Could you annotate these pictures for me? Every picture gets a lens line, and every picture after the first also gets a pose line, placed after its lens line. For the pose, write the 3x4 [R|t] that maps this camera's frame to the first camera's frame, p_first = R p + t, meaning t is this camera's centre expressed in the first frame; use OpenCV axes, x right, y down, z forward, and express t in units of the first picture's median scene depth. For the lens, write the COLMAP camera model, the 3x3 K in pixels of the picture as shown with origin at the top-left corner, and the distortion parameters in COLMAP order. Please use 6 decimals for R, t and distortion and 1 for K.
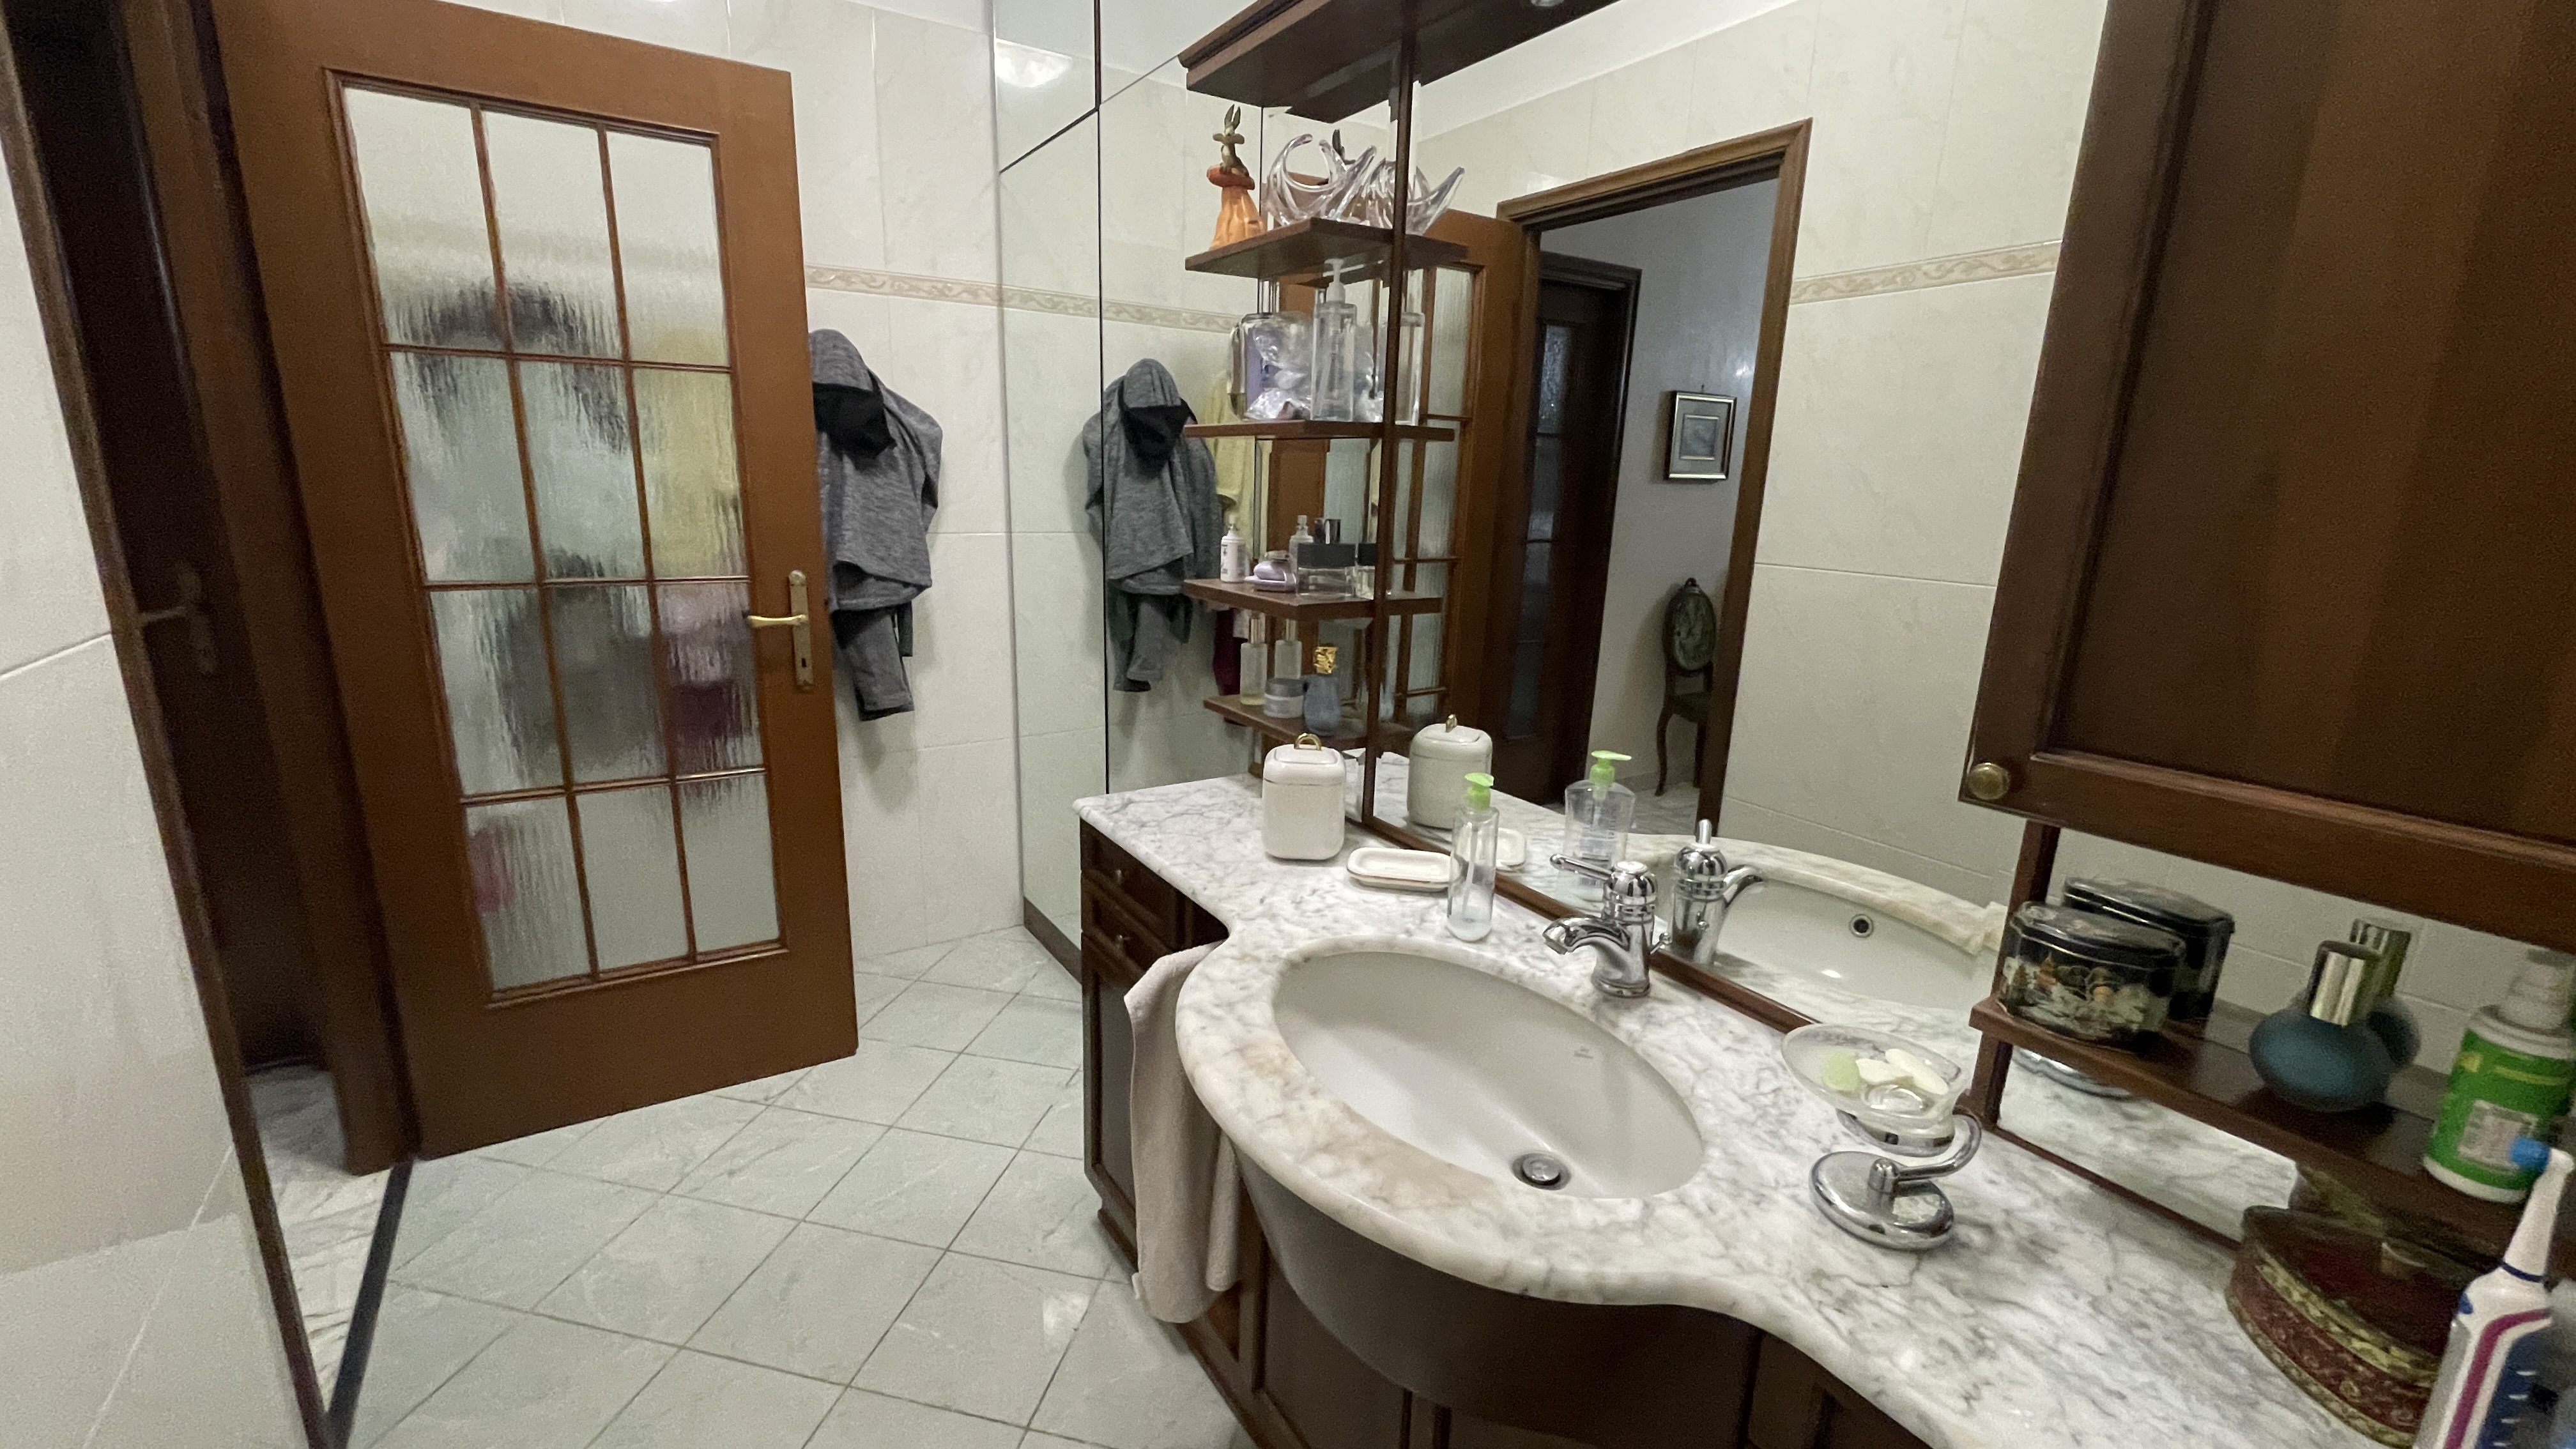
lens RADIAL K [[1043.4, 0, 1278.3], [0, 1043.4, 716.0], [0, 0, 1]] dist [-0.007499, 0.001145]
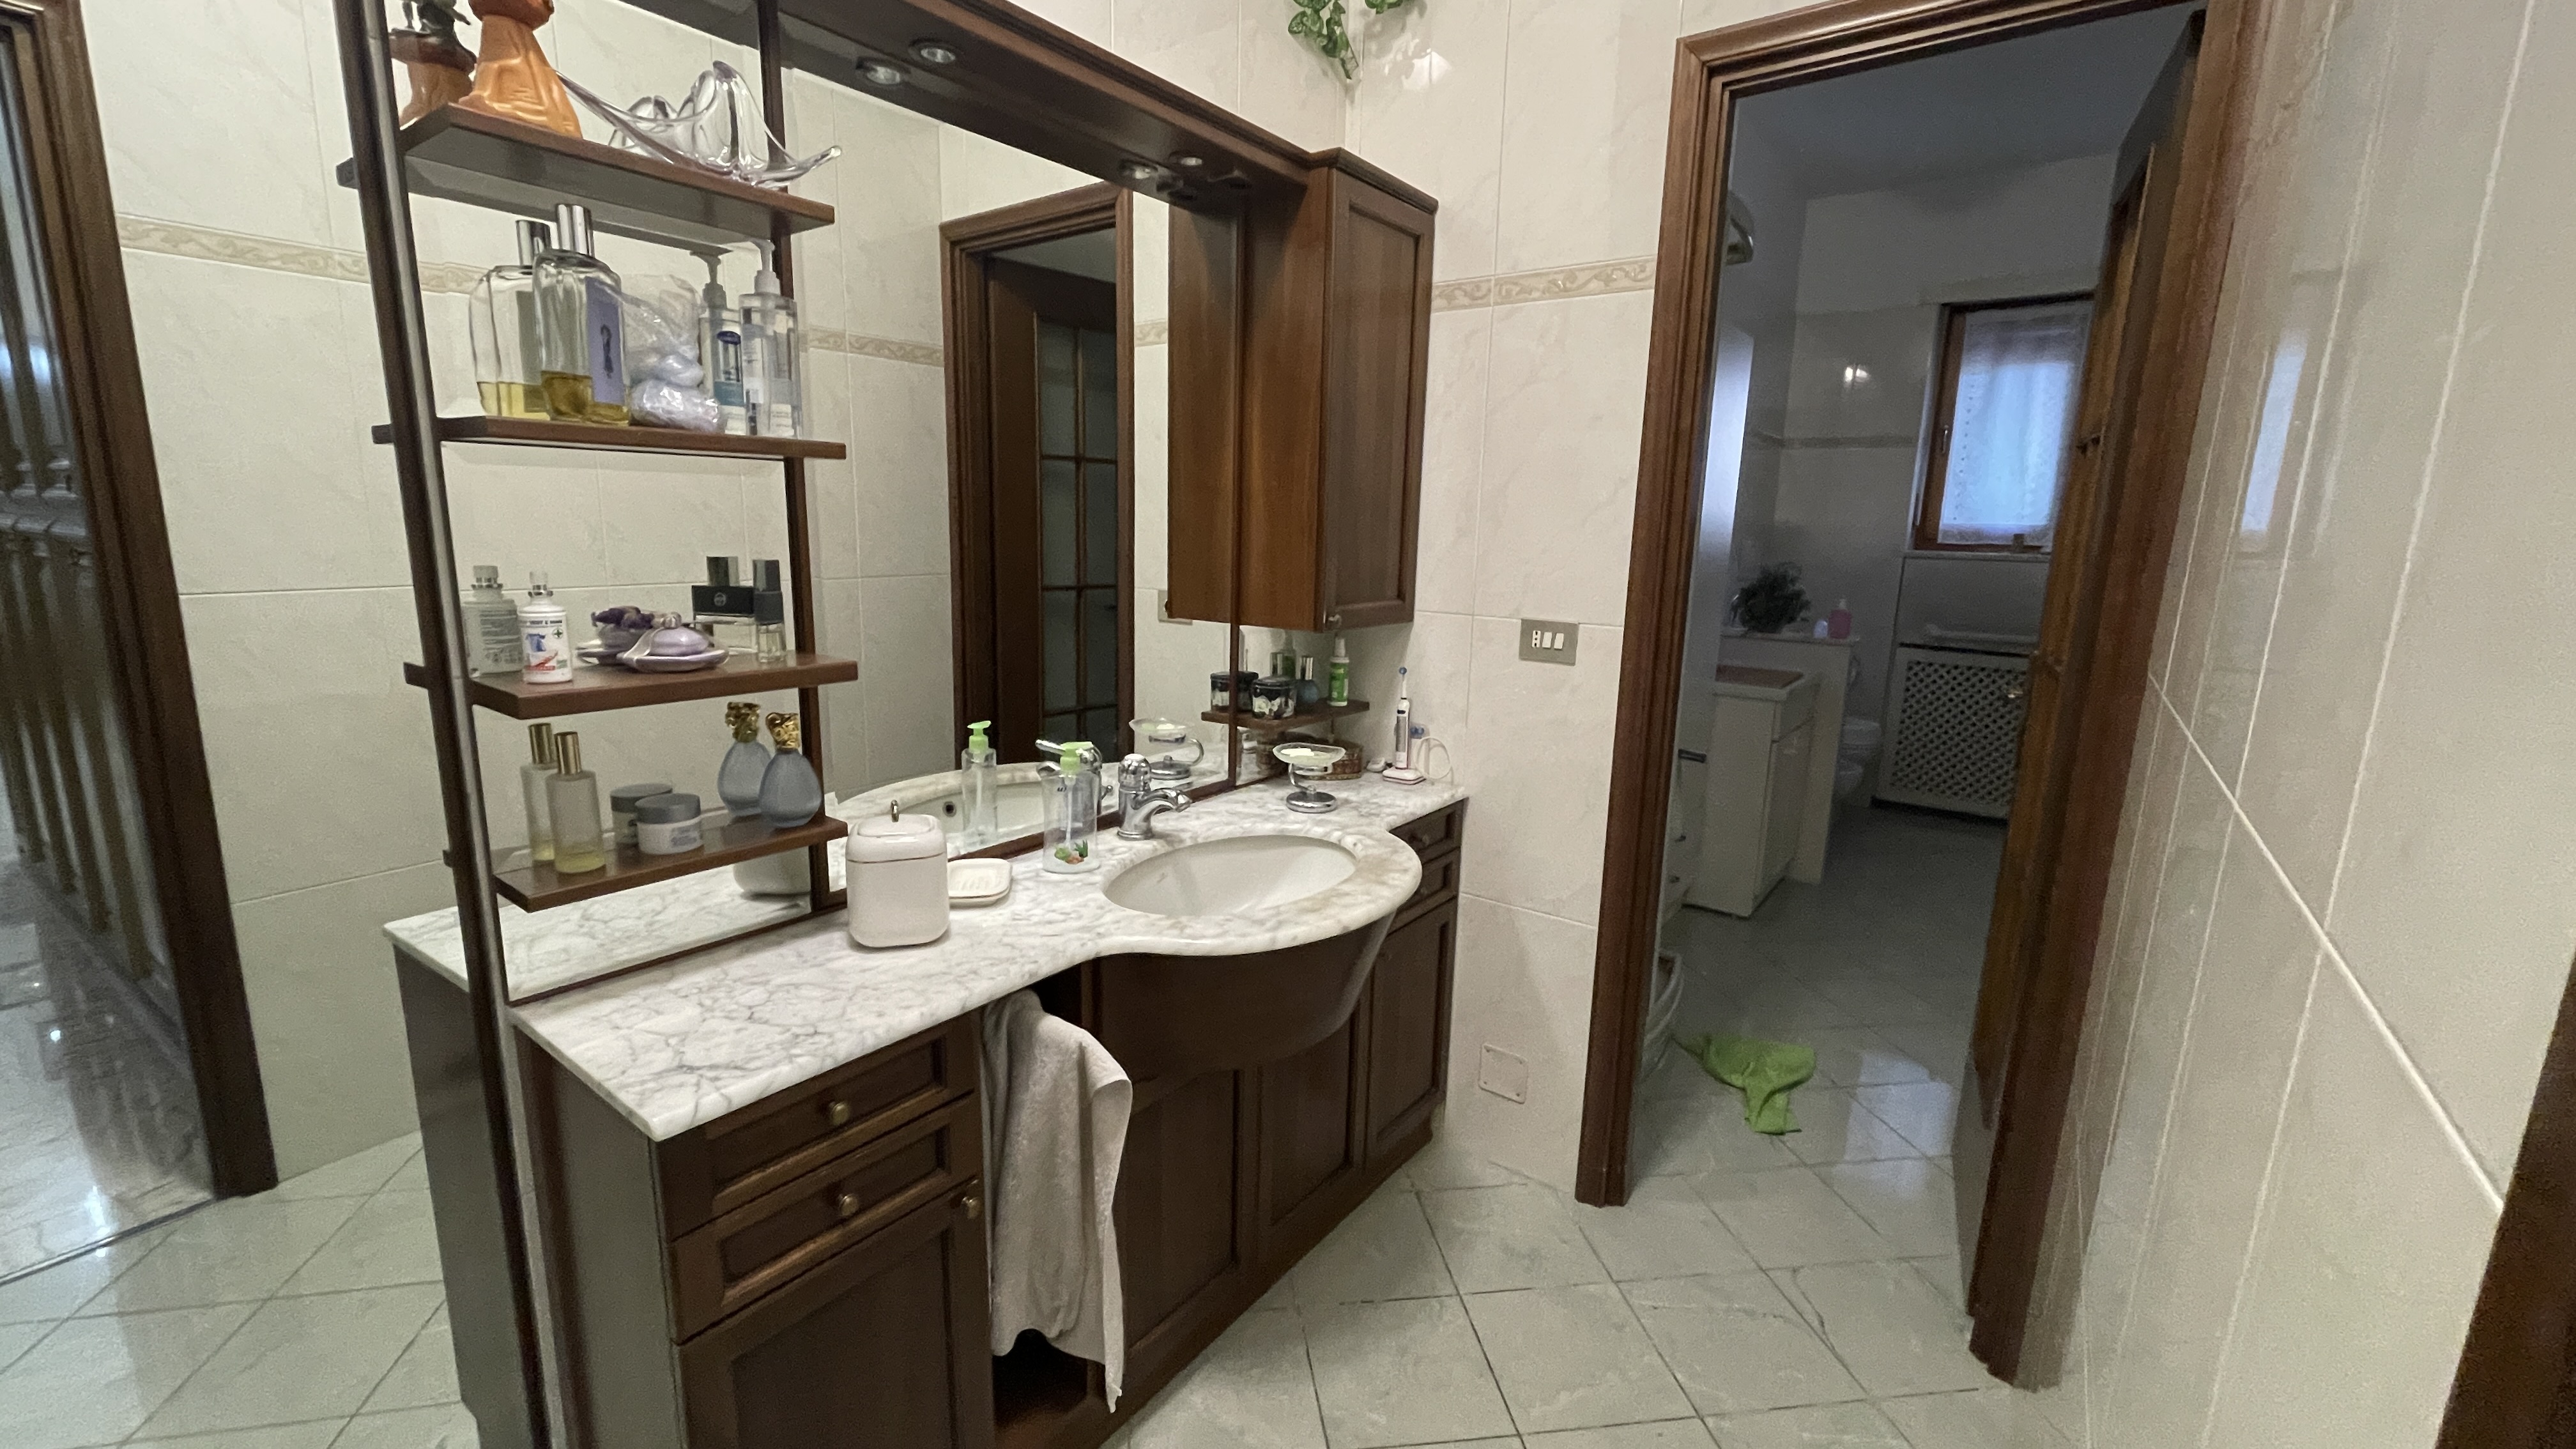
lens RADIAL K [[1043.4, 0, 1280.7], [0, 1043.4, 723.3], [0, 0, 1]] dist [-0.007499, 0.001145]
pose [[-0.356550, -0.205000, 0.911508, -0.967118], [0.192870, 0.938464, 0.286506, -0.253795], [-0.914152, 0.277956, -0.295072, 1.070865]]
